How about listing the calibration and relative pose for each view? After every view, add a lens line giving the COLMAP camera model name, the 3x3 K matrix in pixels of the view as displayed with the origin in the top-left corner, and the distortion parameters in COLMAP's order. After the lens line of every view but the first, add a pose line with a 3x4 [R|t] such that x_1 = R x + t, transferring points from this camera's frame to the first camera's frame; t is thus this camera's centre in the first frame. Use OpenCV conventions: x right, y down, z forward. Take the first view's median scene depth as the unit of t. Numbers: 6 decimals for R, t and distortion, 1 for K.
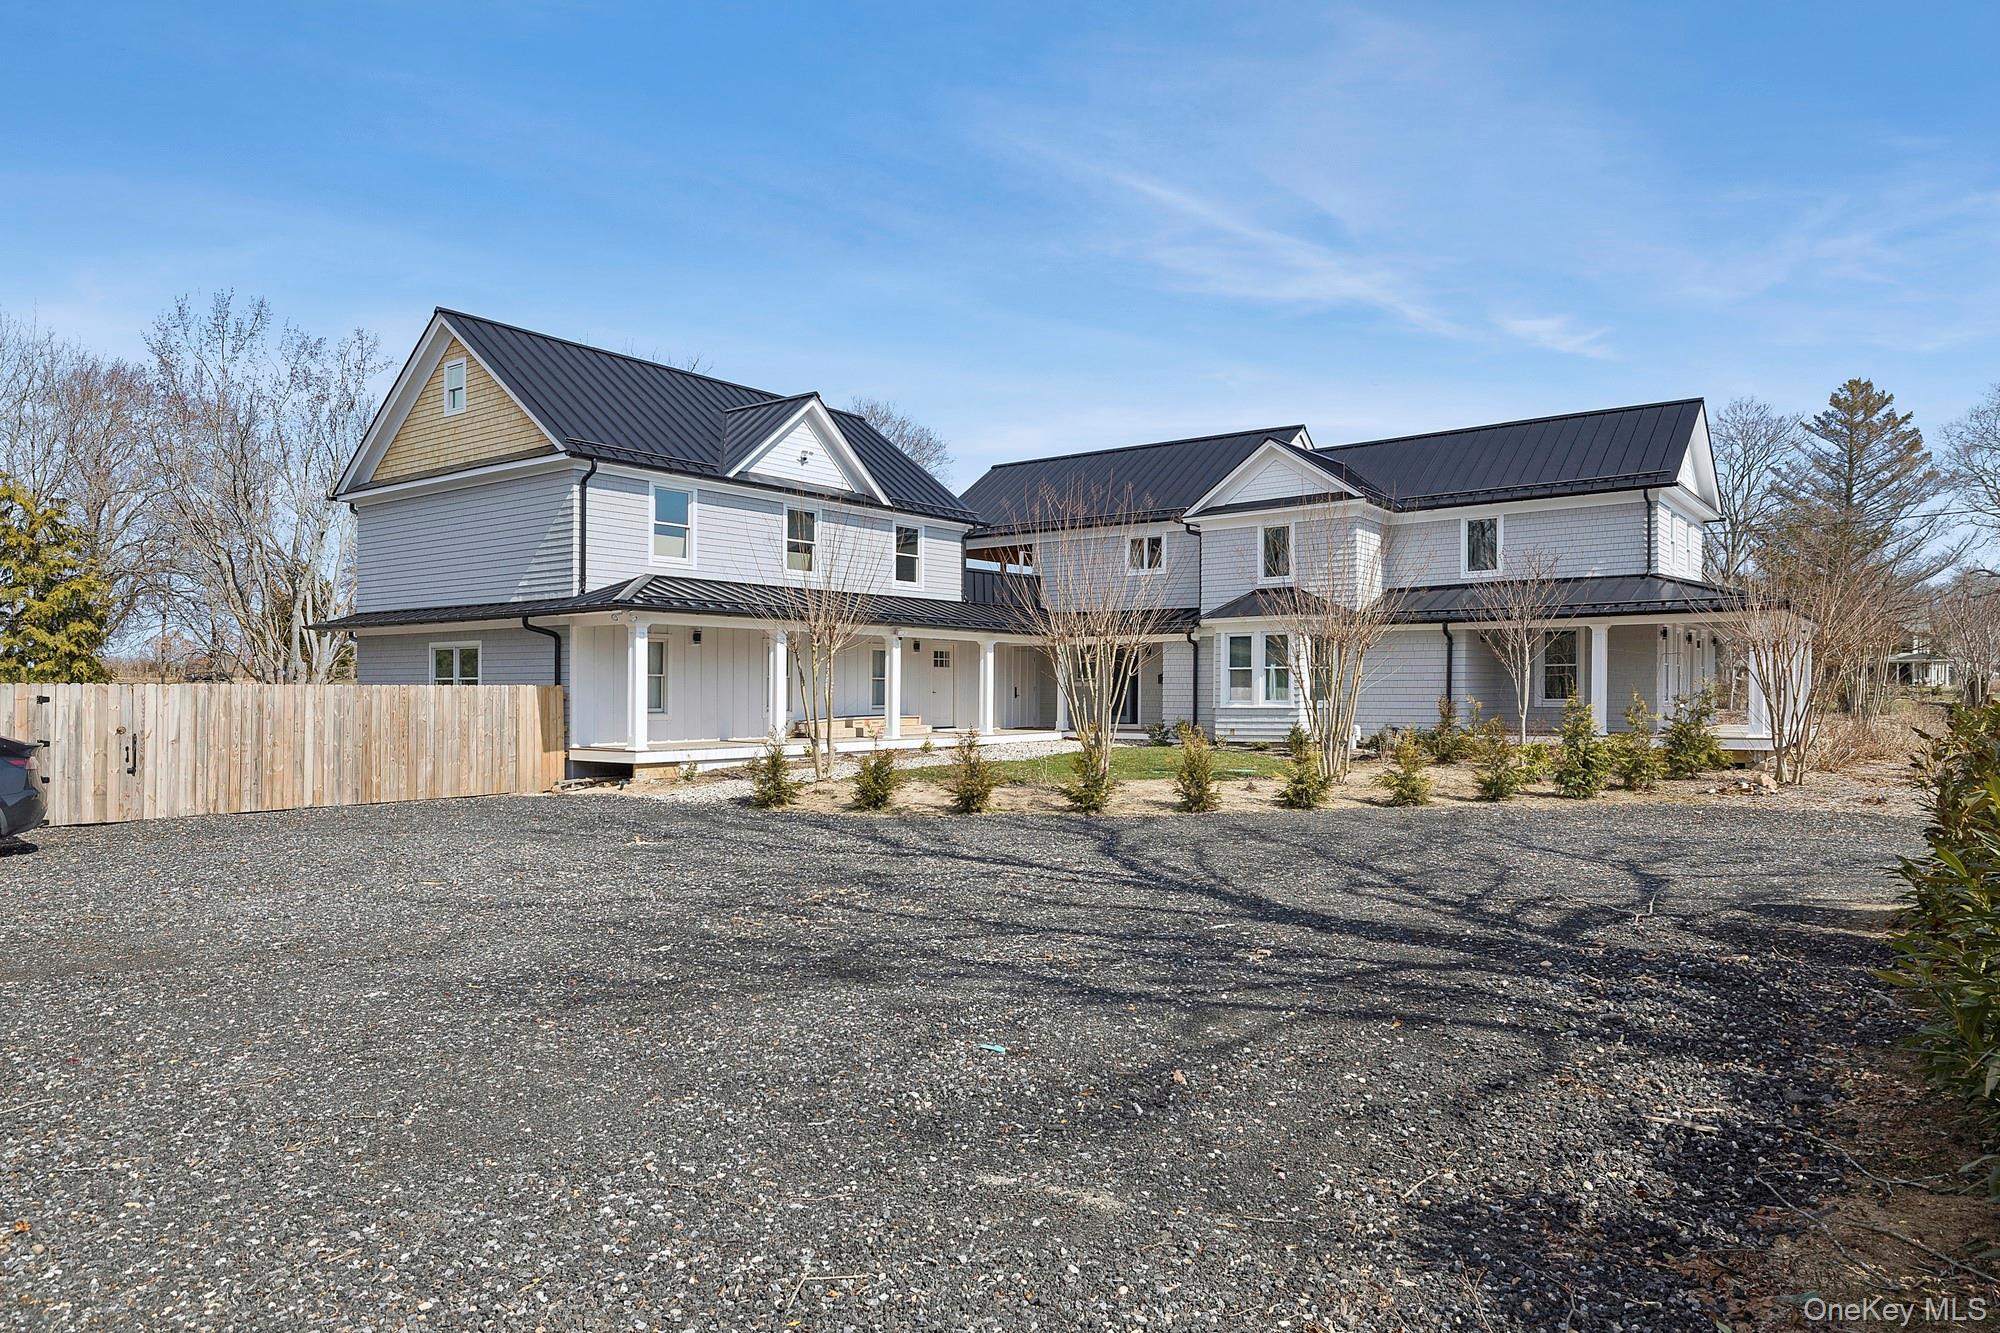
lens RADIAL K [[1199.2, 0, 1000.0], [0, 1199.2, 666.5], [0, 0, 1]] dist [-0.002621, -0.000481]
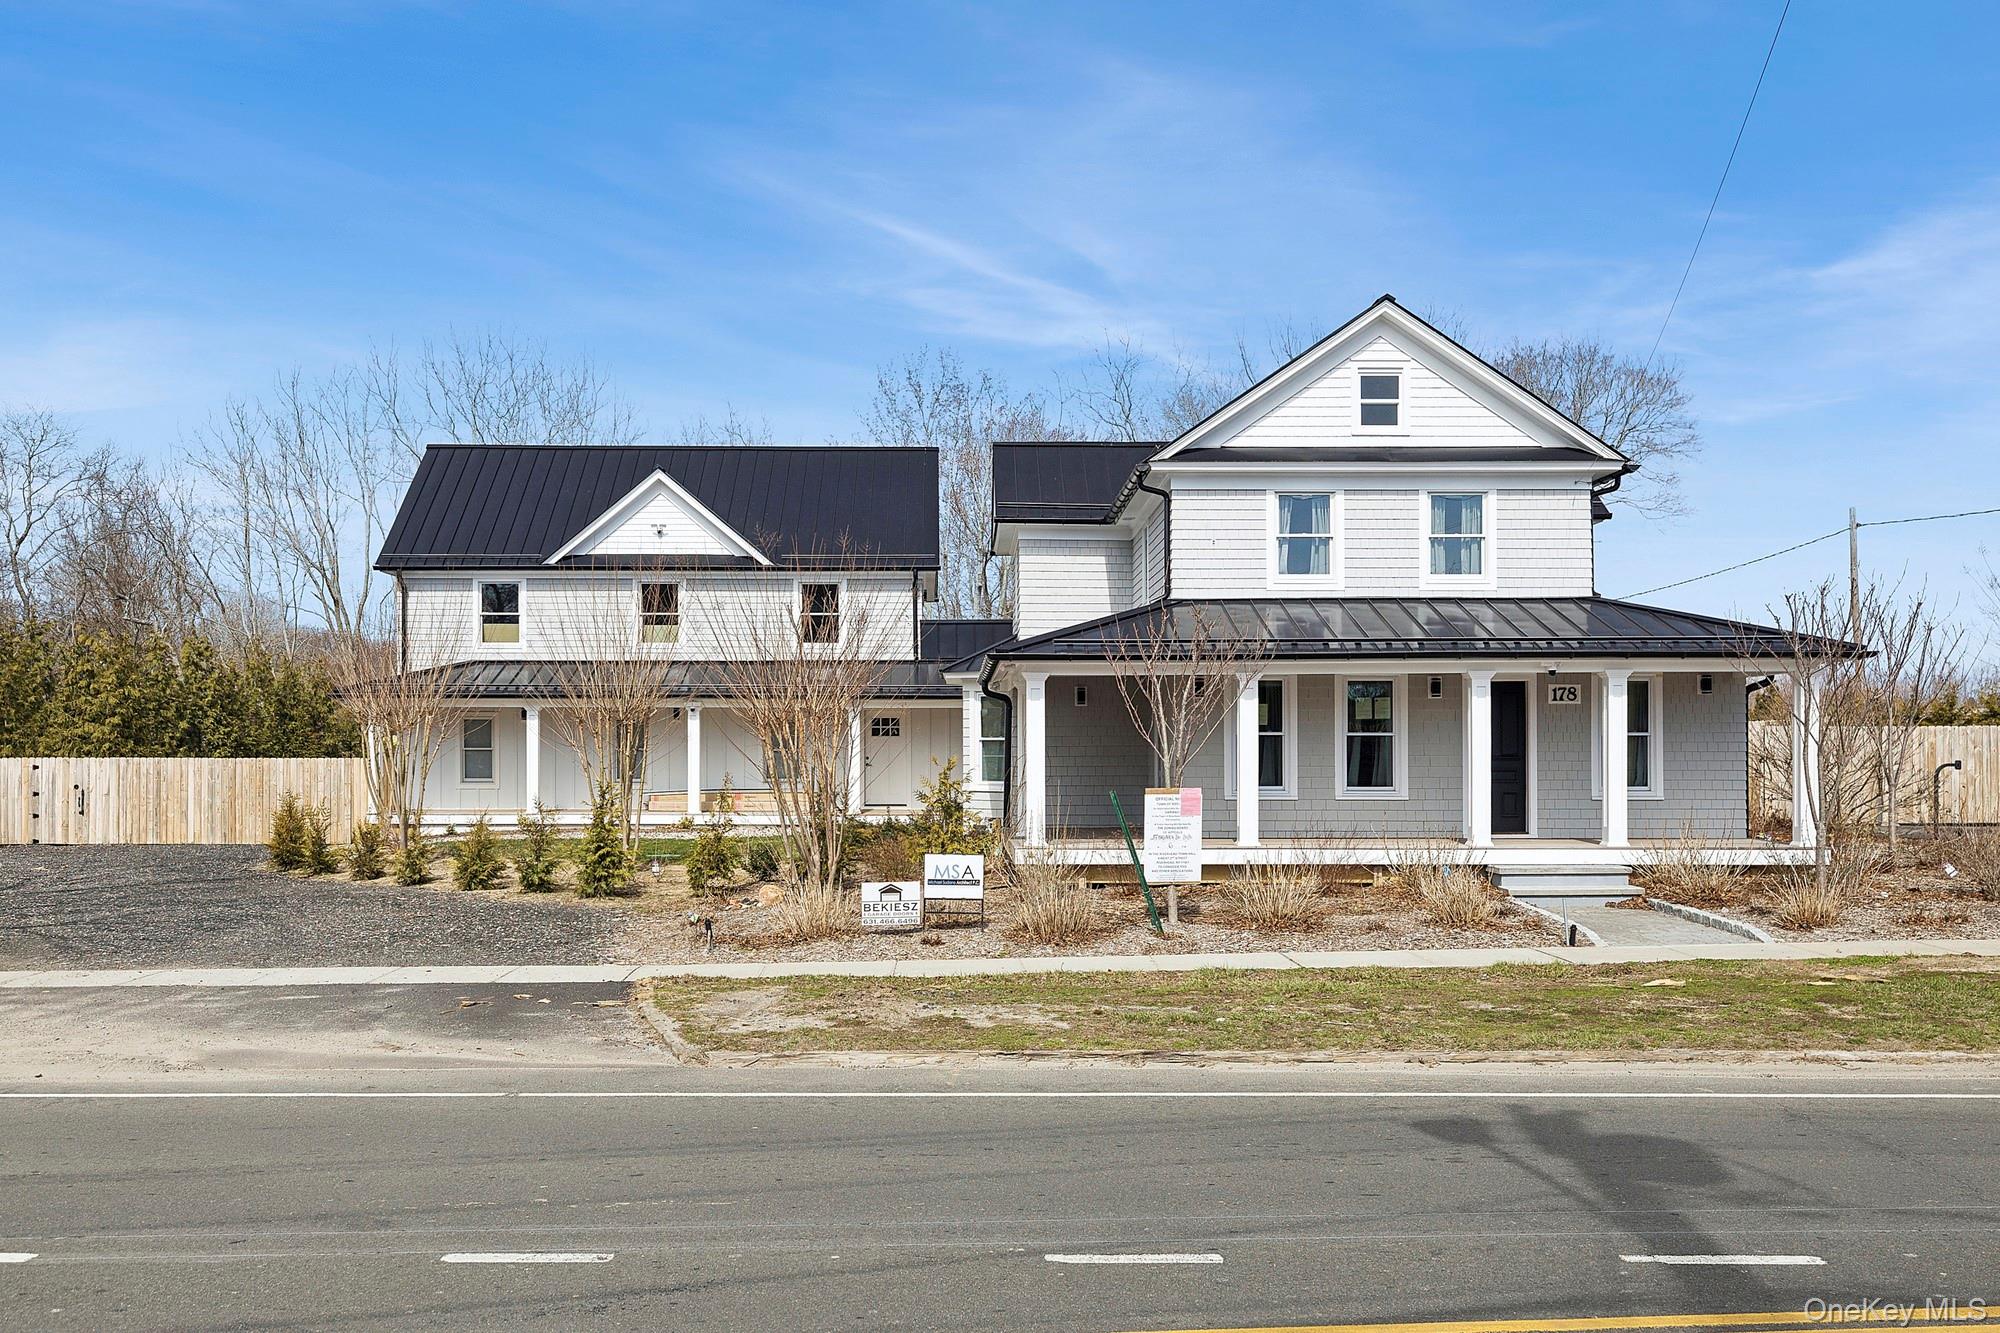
lens RADIAL K [[1841.1, 0, 1000.0], [0, 1841.1, 666.5], [0, 0, 1]] dist [0.065066, 0.001136]
pose [[0.596527, -0.032205, -0.801947, 1.353821], [0.012723, 0.999449, -0.030672, -0.010026], [0.802492, 0.008094, 0.596608, 0.337613]]
